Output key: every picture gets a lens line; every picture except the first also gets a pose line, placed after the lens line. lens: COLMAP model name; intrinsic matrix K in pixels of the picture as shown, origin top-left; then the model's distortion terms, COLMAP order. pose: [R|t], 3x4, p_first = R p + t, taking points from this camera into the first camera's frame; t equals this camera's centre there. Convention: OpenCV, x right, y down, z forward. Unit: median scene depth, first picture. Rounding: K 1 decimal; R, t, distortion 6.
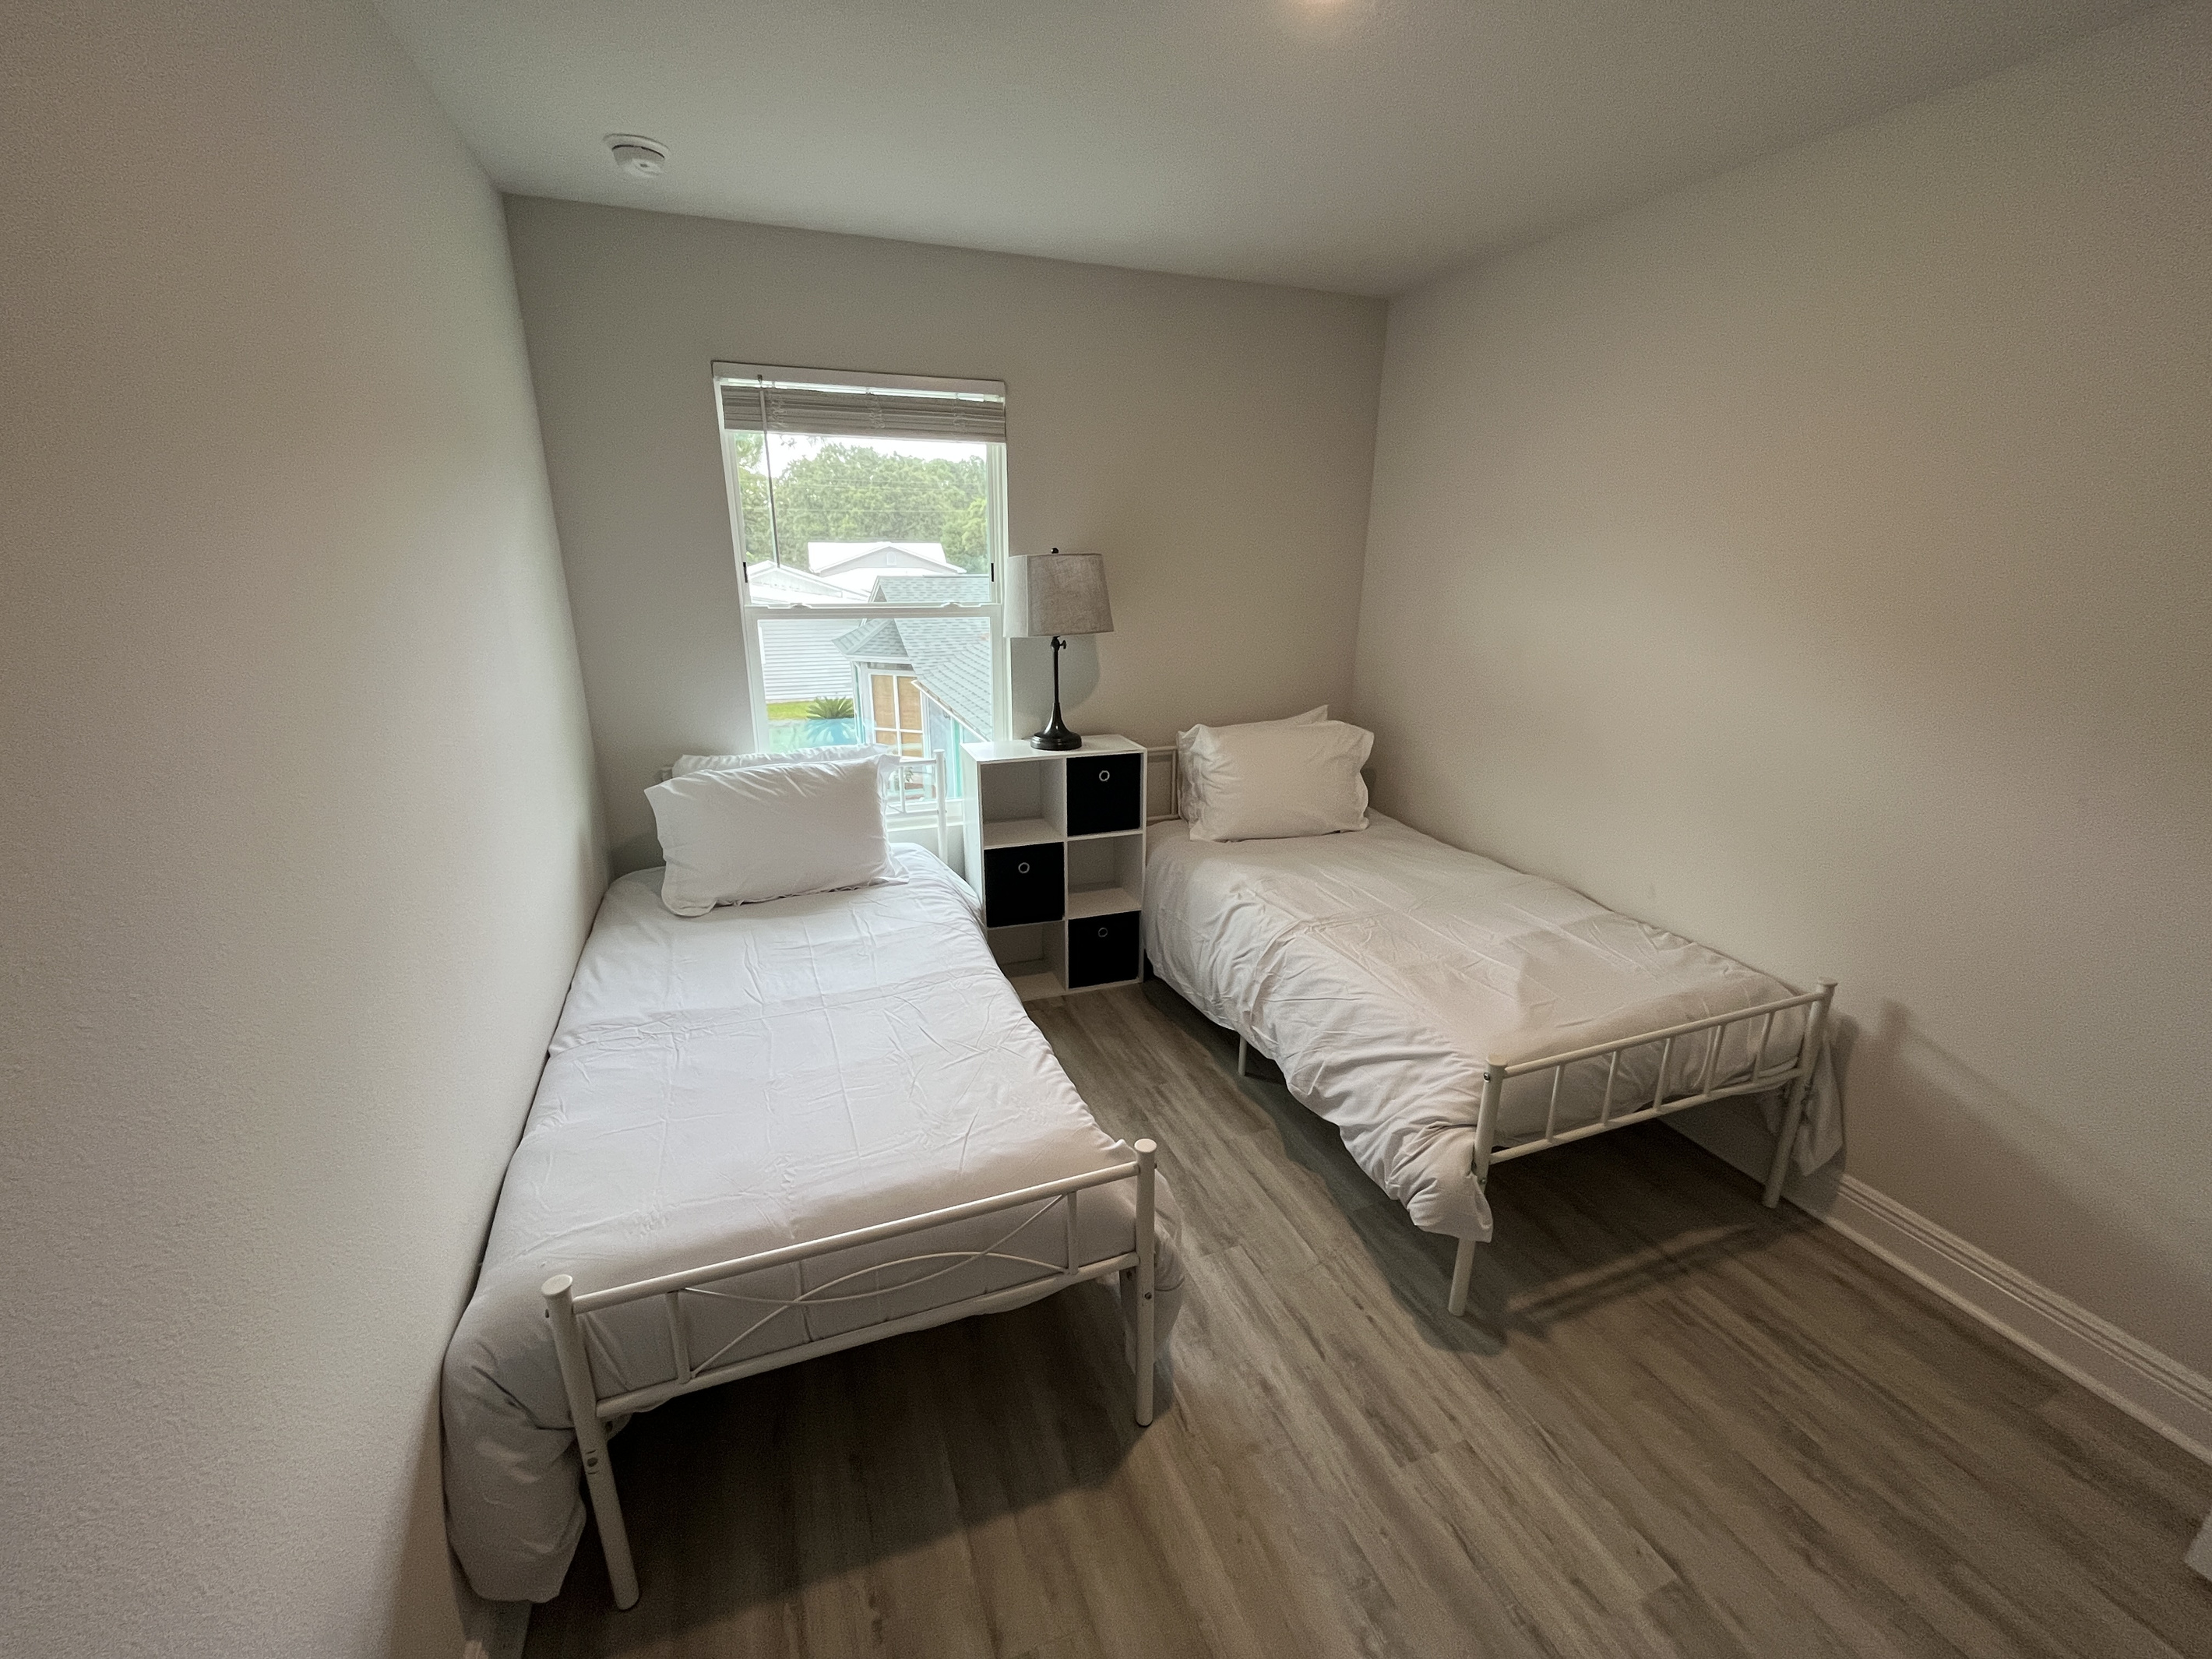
lens RADIAL K [[894.0, 0, 1098.6], [0, 894.0, 817.9], [0, 0, 1]] dist [-0.003444, -0.000166]
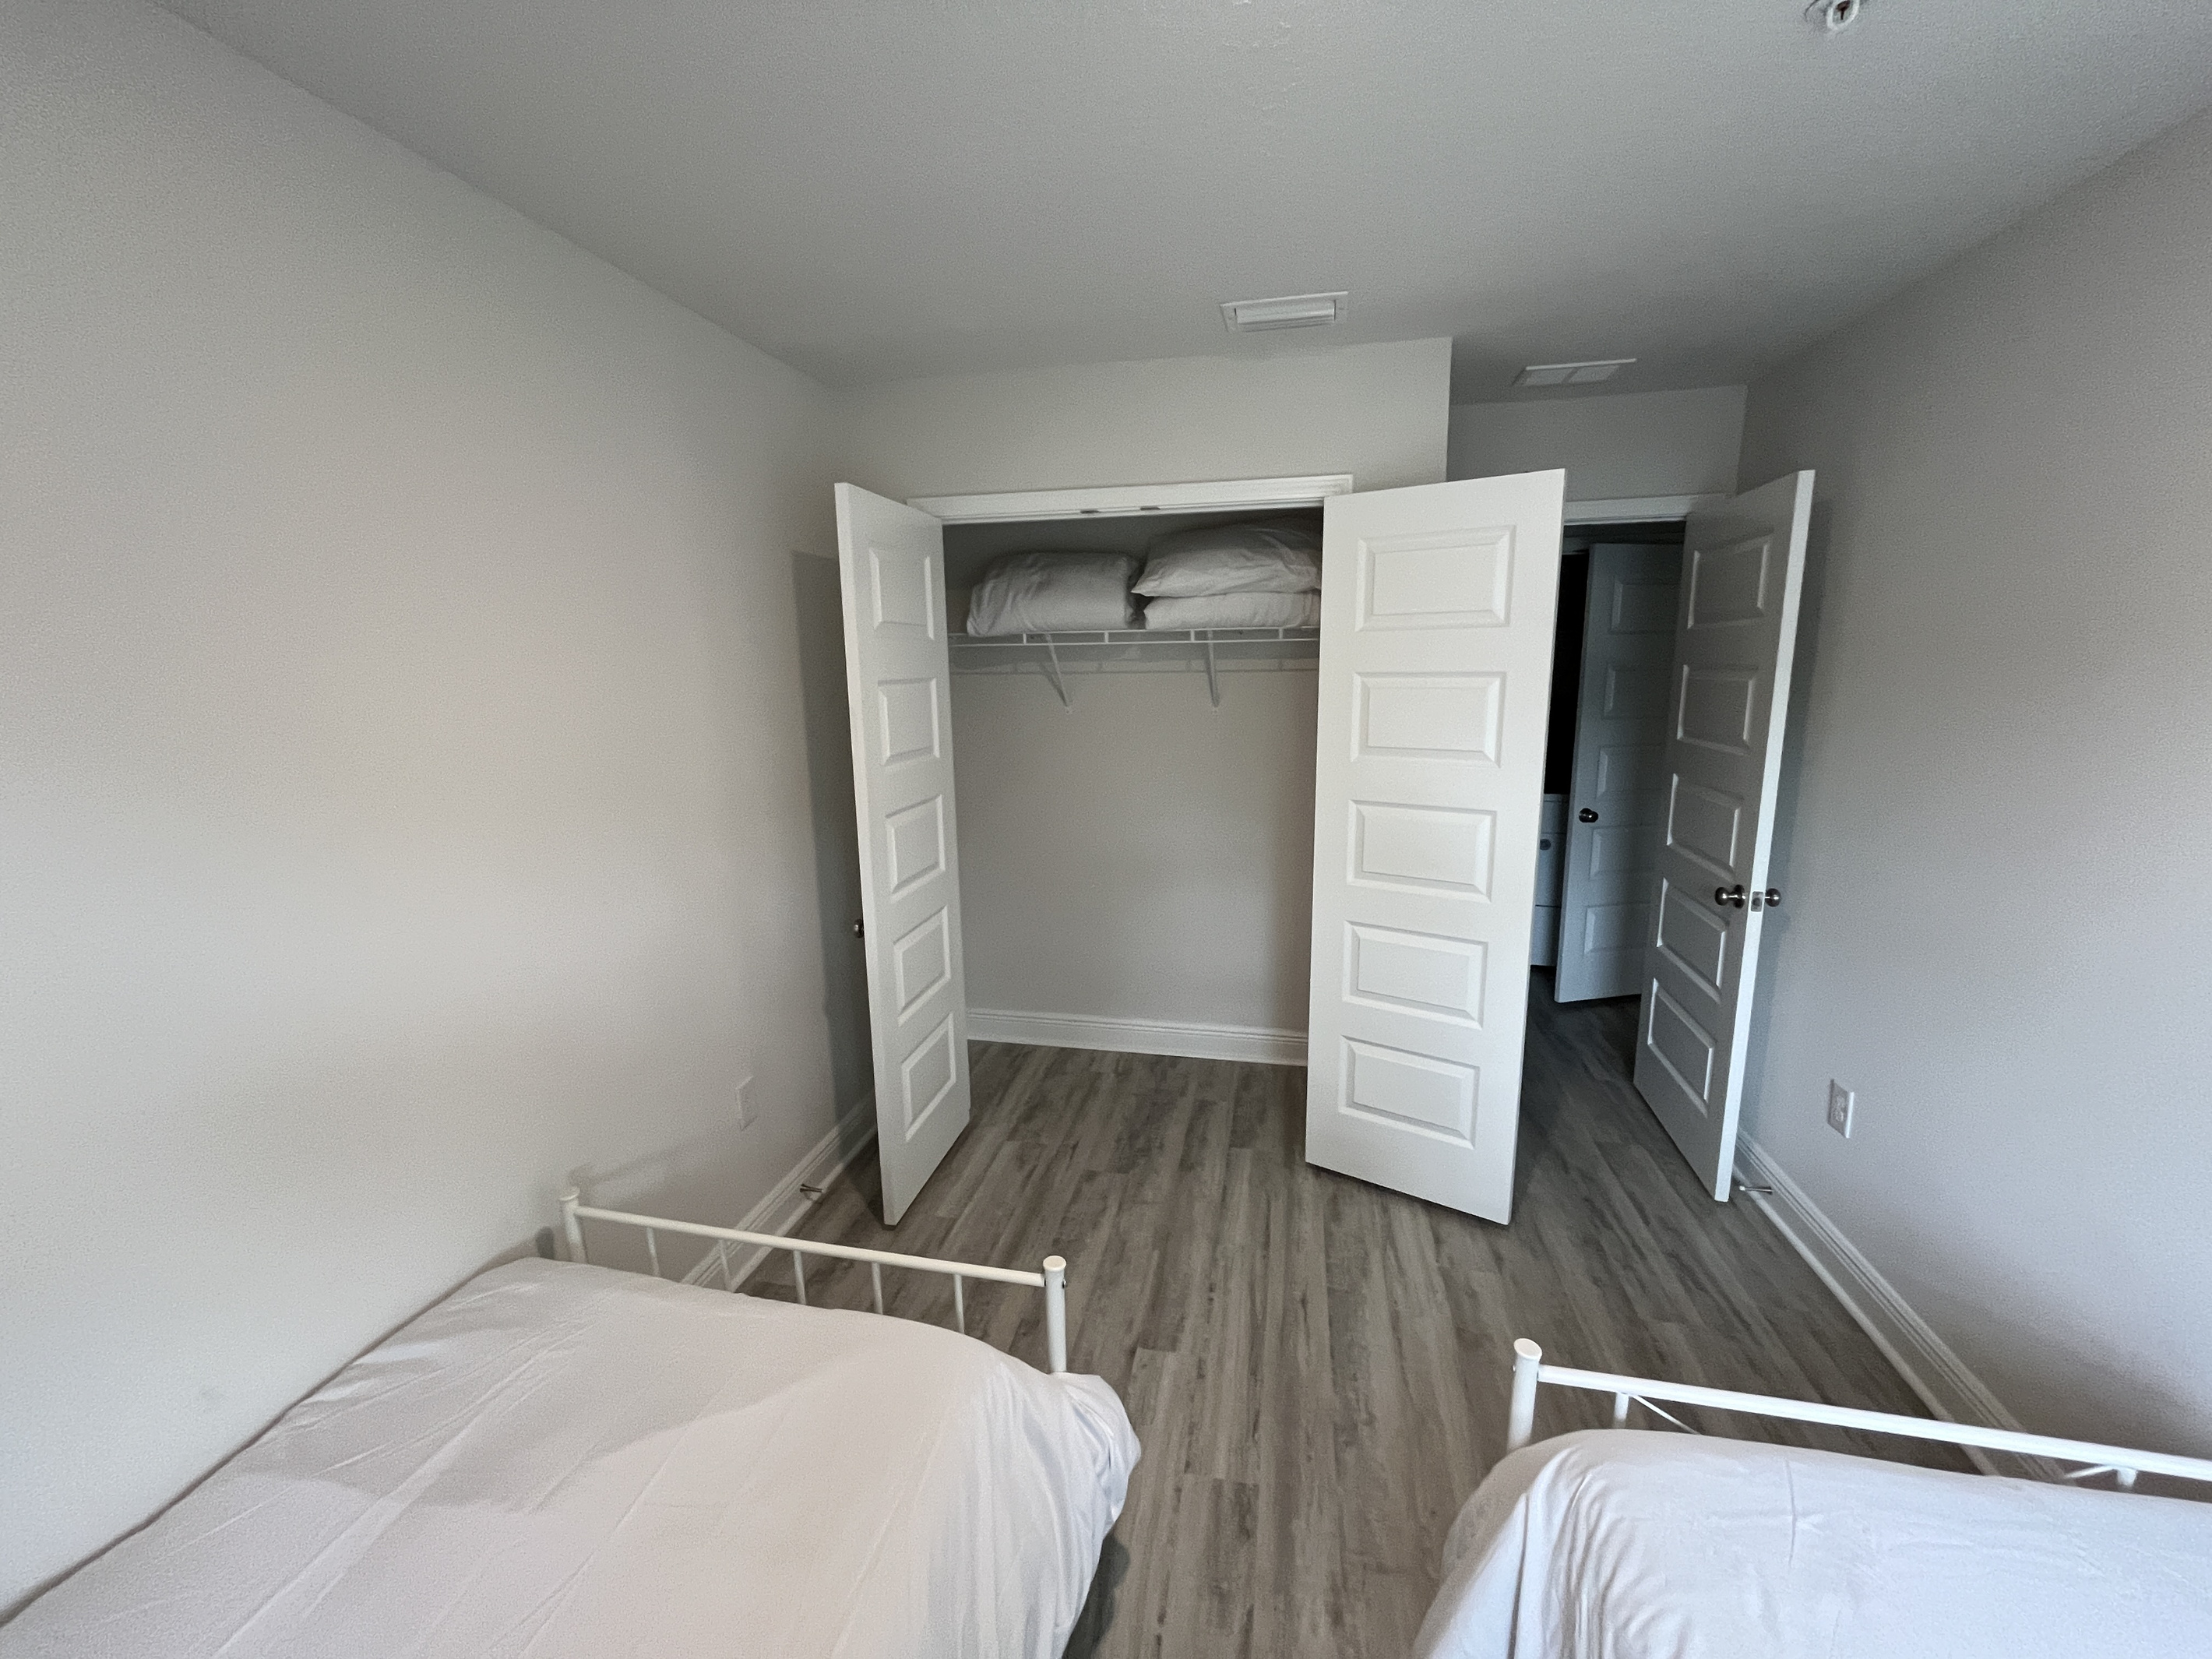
lens RADIAL K [[894.0, 0, 1097.1], [0, 894.0, 828.5], [0, 0, 1]] dist [-0.003444, -0.000166]
pose [[-0.838604, -0.093971, 0.536575, -0.012360], [0.162524, 0.896987, 0.411097, -0.478310], [-0.519932, 0.431954, -0.736944, 1.516544]]
